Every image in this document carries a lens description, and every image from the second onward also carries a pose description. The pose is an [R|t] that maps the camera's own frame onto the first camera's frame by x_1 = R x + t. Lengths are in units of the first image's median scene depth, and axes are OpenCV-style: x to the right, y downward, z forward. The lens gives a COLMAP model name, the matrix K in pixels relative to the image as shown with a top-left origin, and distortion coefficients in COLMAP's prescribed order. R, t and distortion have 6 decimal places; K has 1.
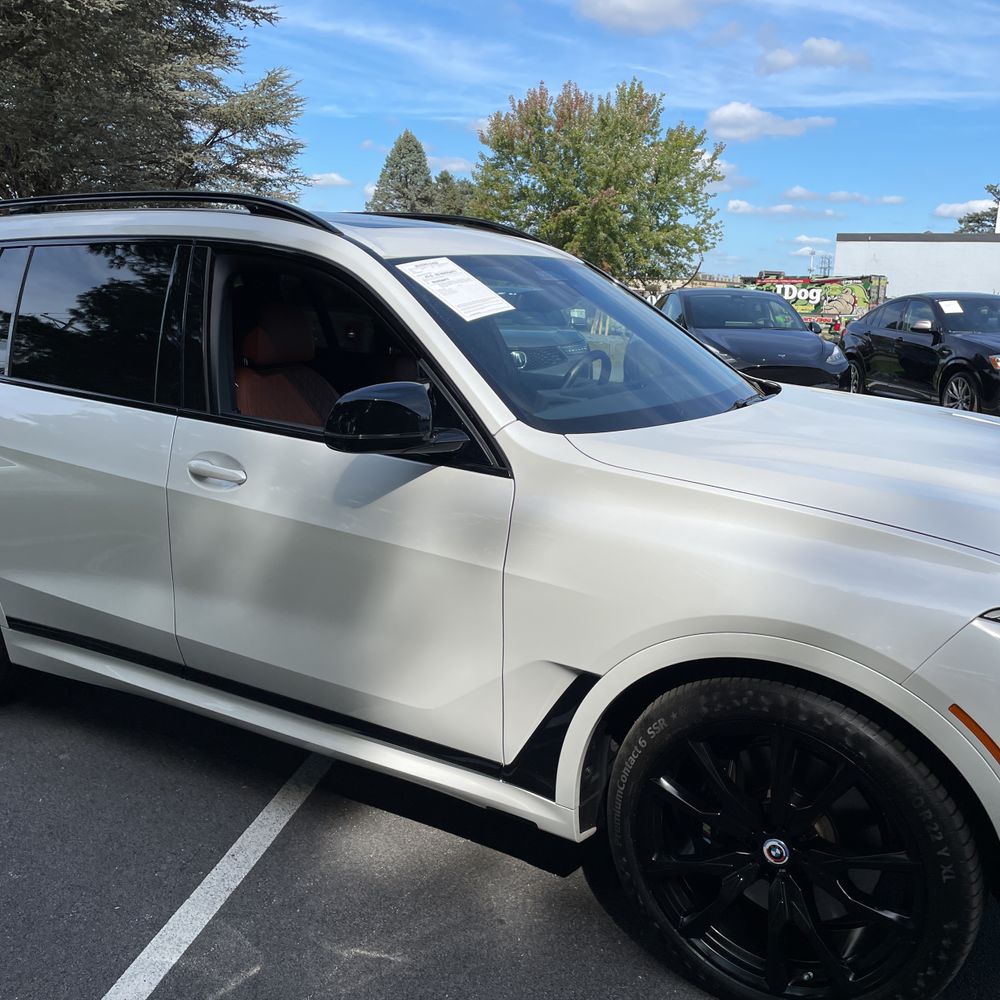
lens RADIAL K [[1019.2, 0, 502.3], [0, 1019.2, 500.8], [0, 0, 1]] dist [0.036893, 0.000000]
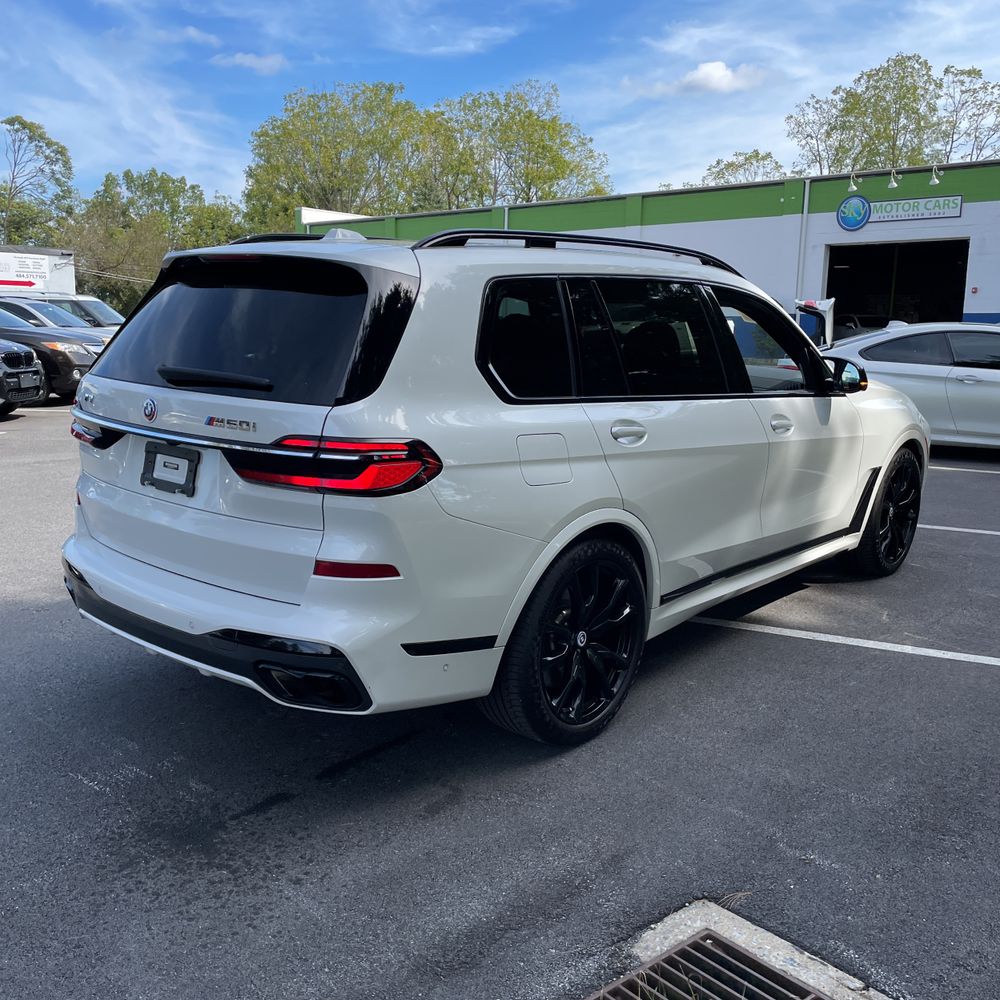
lens RADIAL K [[1019.2, 0, 496.5], [0, 1019.2, 507.6], [0, 0, 1]] dist [0.036893, 0.000000]
pose [[0.154775, -0.204663, 0.966518, -2.265794], [0.185615, 0.966910, 0.175022, -0.315109], [-0.970356, 0.152311, 0.187642, 1.319063]]
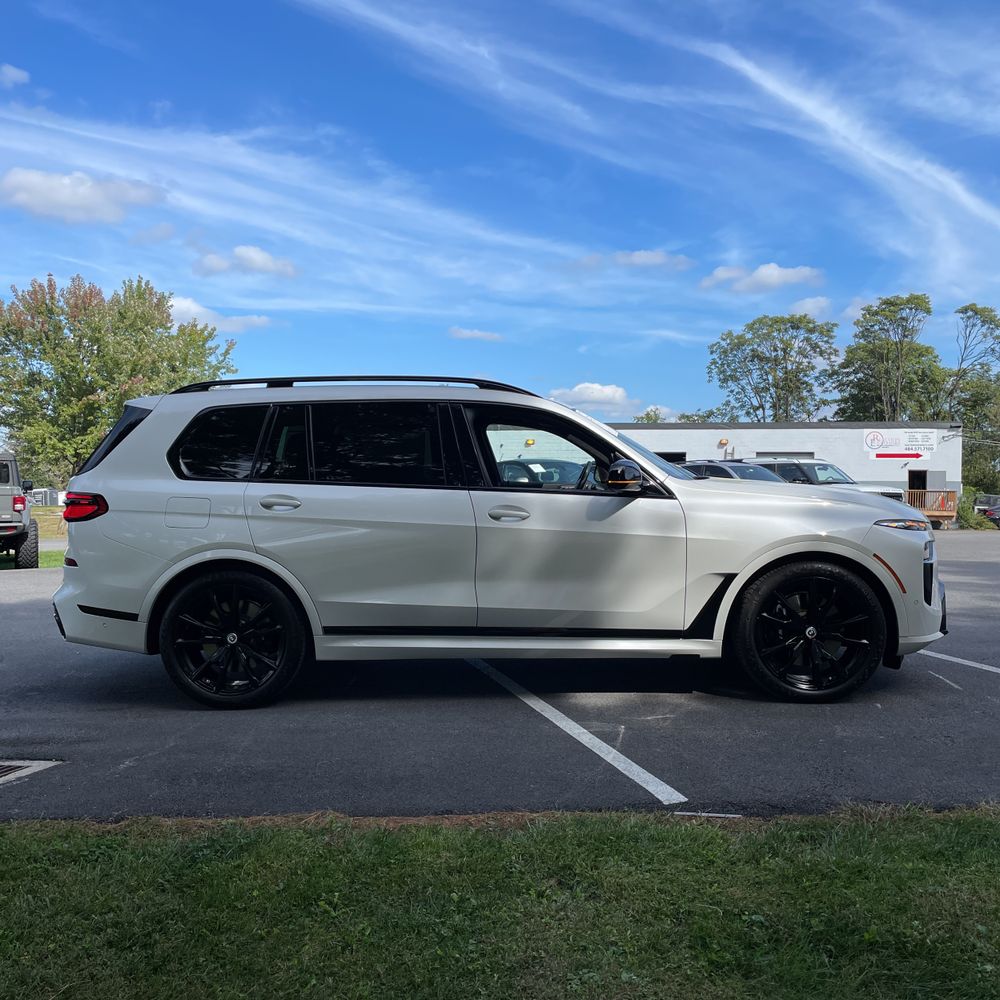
lens RADIAL K [[1019.2, 0, 501.5], [0, 1019.2, 493.3], [0, 0, 1]] dist [0.036893, 0.000000]
pose [[0.873982, -0.031326, 0.484947, -1.400447], [0.120736, 0.980628, -0.154248, 0.261763], [-0.470720, 0.193361, 0.860833, -0.764769]]
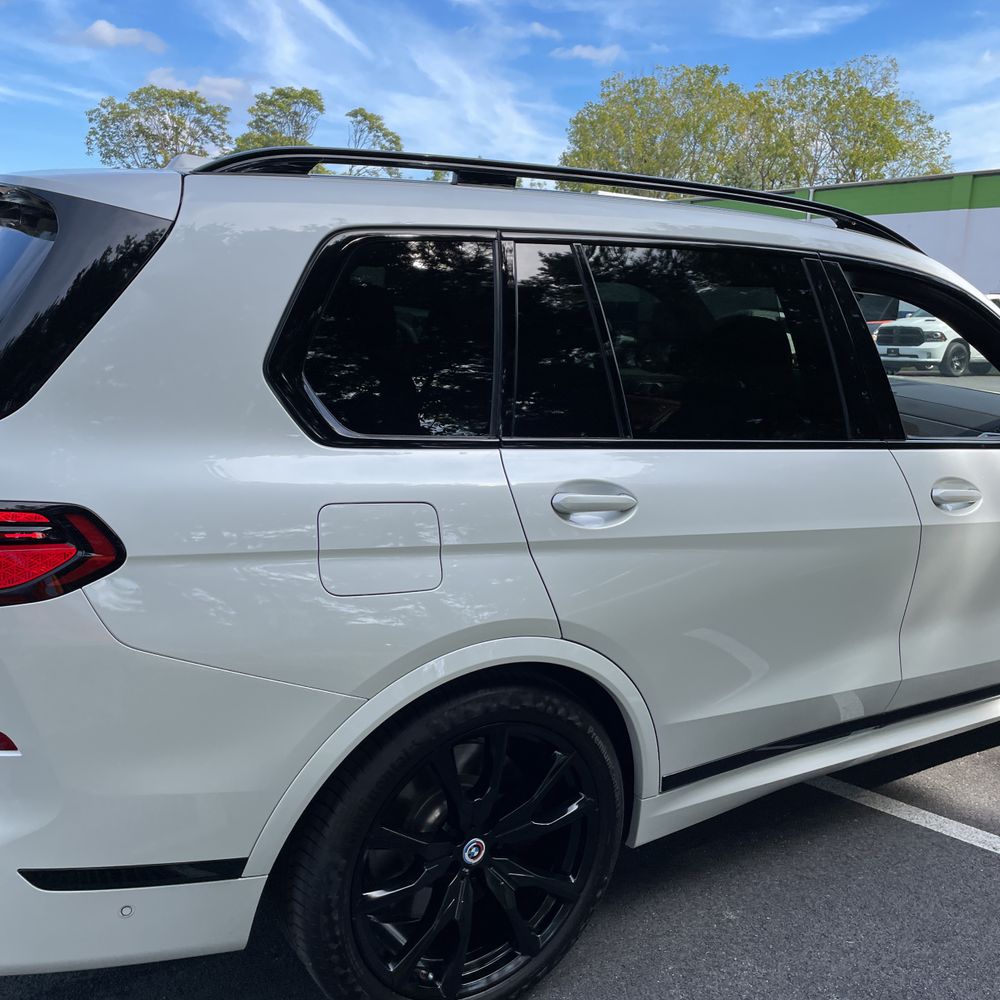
lens RADIAL K [[1019.2, 0, 492.4], [0, 1019.2, 478.9], [0, 0, 1]] dist [0.036893, 0.000000]
pose [[0.444139, -0.164221, 0.880779, -1.550604], [0.139518, 0.983743, 0.113065, -0.253151], [-0.885028, 0.072668, 0.459831, 1.067760]]
